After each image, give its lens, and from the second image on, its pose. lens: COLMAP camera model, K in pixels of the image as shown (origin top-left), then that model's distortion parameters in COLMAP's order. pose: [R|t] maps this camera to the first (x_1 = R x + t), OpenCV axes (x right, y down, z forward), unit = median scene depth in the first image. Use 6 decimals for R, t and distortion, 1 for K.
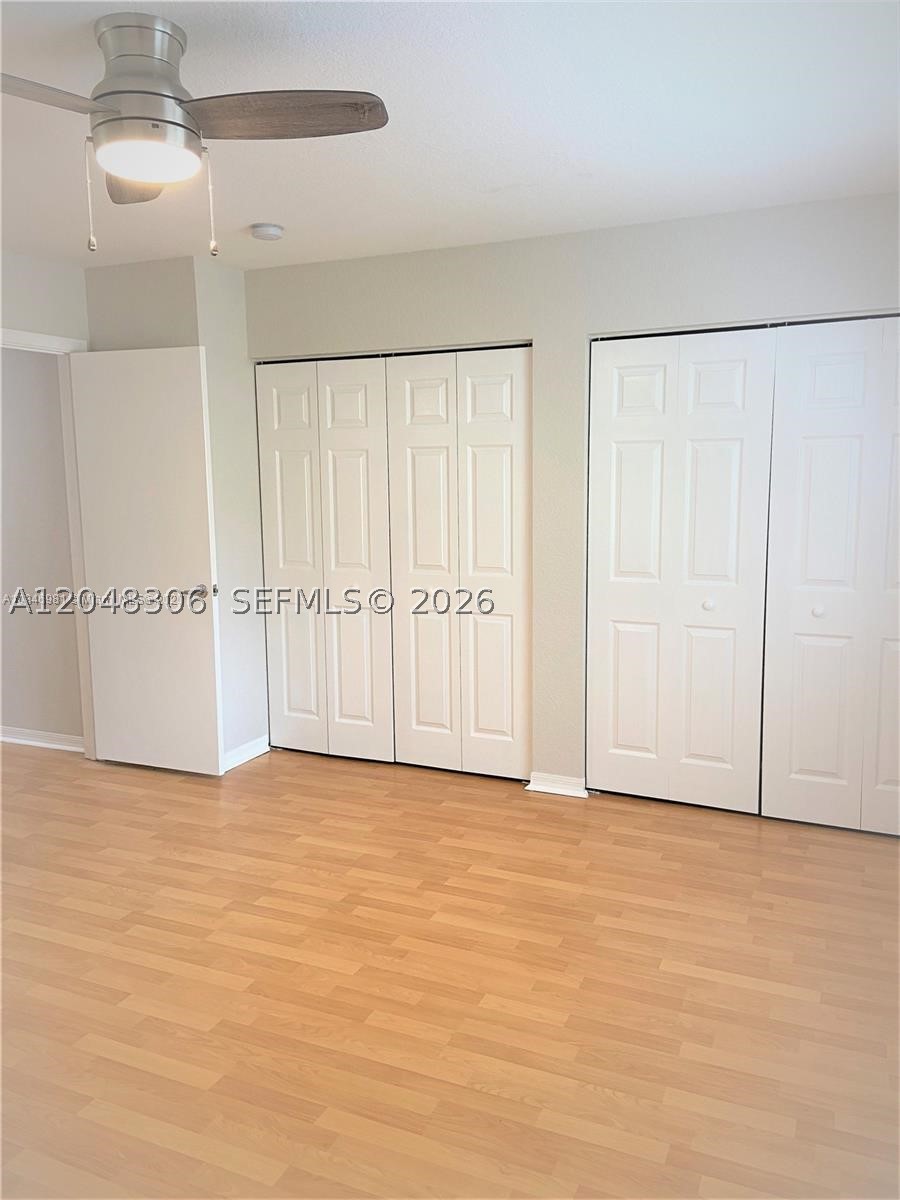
lens RADIAL K [[929.6, 0, 470.3], [0, 929.6, 602.2], [0, 0, 1]] dist [0.100367, -0.061274]
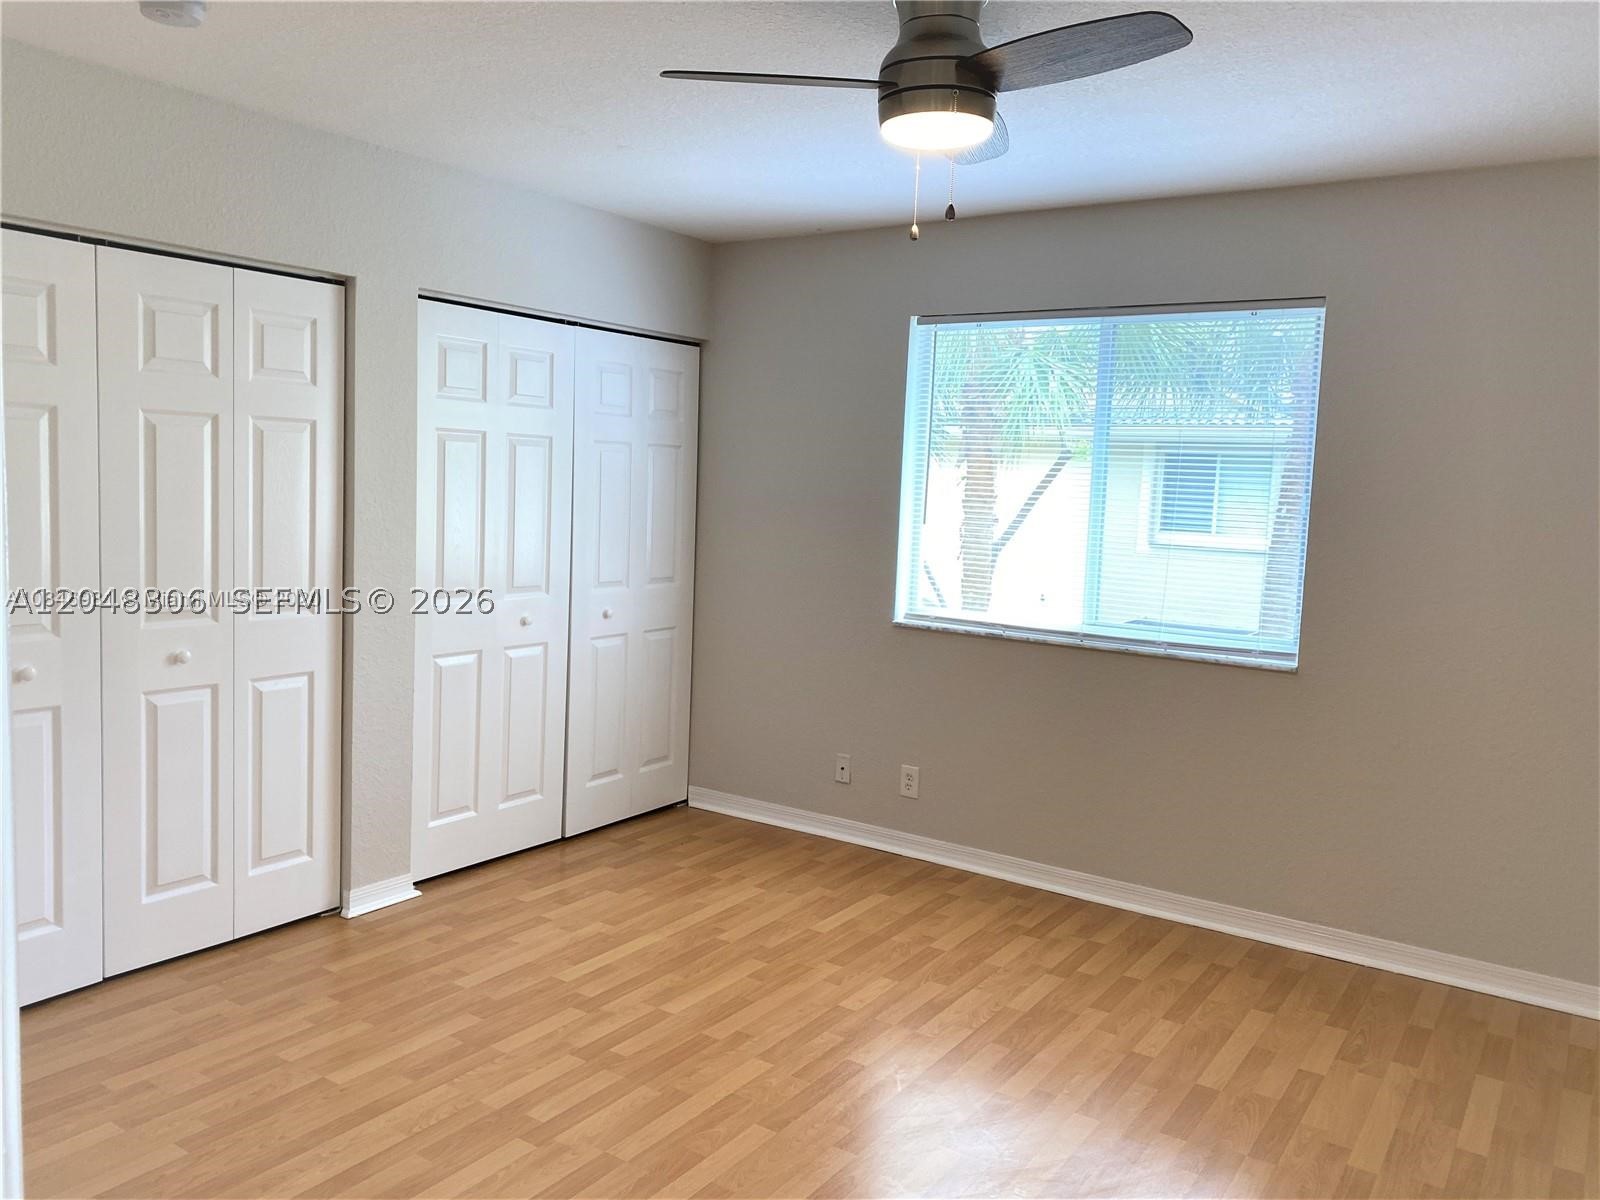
lens RADIAL K [[1239.4, 0, 807.0], [0, 1239.4, 593.0], [0, 0, 1]] dist [0.100367, -0.061274]
pose [[0.169887, -0.075768, 0.982546, -0.986265], [0.103863, 0.992864, 0.058605, -0.073322], [-0.979975, 0.092094, 0.176545, 0.604486]]
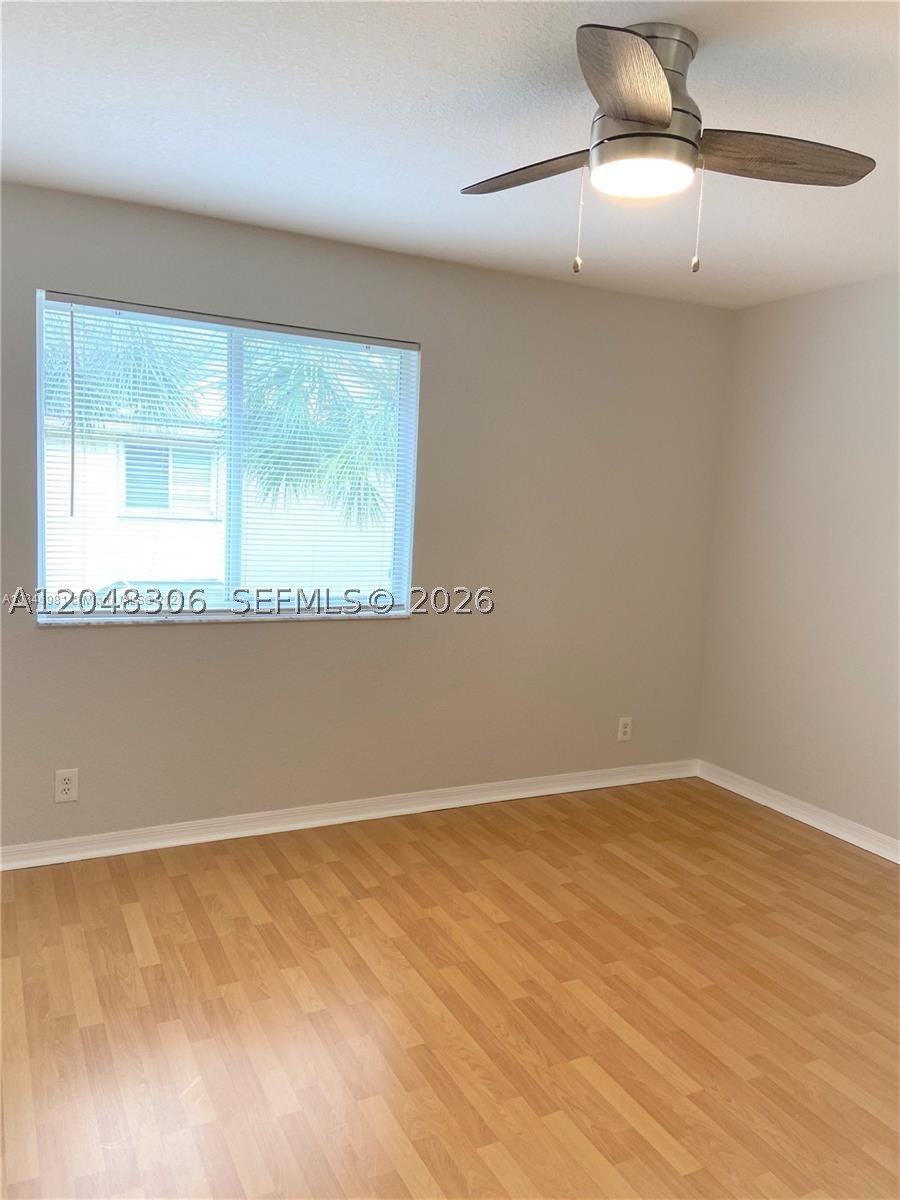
lens RADIAL K [[929.6, 0, 438.5], [0, 929.6, 601.9], [0, 0, 1]] dist [0.100367, -0.061274]
pose [[-0.761890, -0.098582, 0.640160, -0.538207], [0.067095, 0.971020, 0.229387, -0.172563], [-0.644222, 0.217719, -0.733196, 1.224501]]
